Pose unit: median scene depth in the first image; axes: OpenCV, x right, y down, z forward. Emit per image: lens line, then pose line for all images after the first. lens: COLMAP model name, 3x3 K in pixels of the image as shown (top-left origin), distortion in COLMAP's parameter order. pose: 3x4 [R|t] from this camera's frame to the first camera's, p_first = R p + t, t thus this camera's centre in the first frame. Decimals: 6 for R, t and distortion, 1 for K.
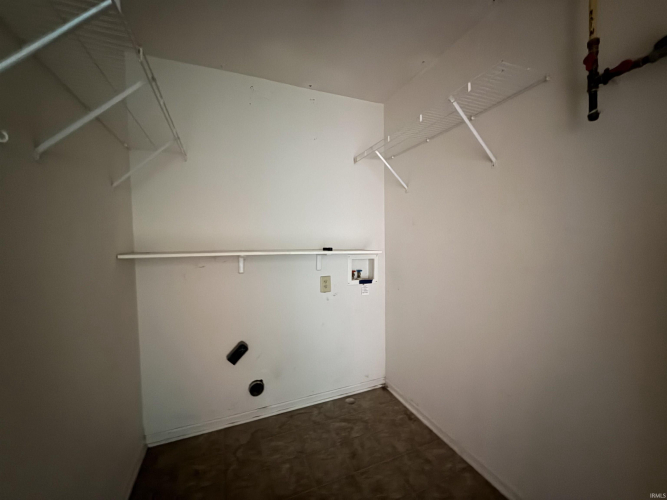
lens RADIAL K [[267.9, 0, 333.5], [0, 267.9, 250.0], [0, 0, 1]] dist [-0.001483, -0.000091]
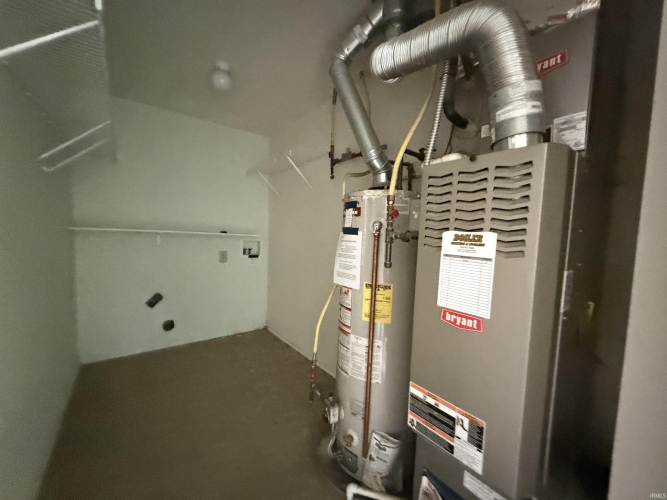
lens RADIAL K [[267.9, 0, 333.5], [0, 267.9, 250.0], [0, 0, 1]] dist [-0.001483, -0.000091]
pose [[0.961599, 0.027768, 0.273048, 0.160612], [-0.033343, 0.999319, 0.015798, 0.052264], [-0.272424, -0.024296, 0.961871, -0.612963]]
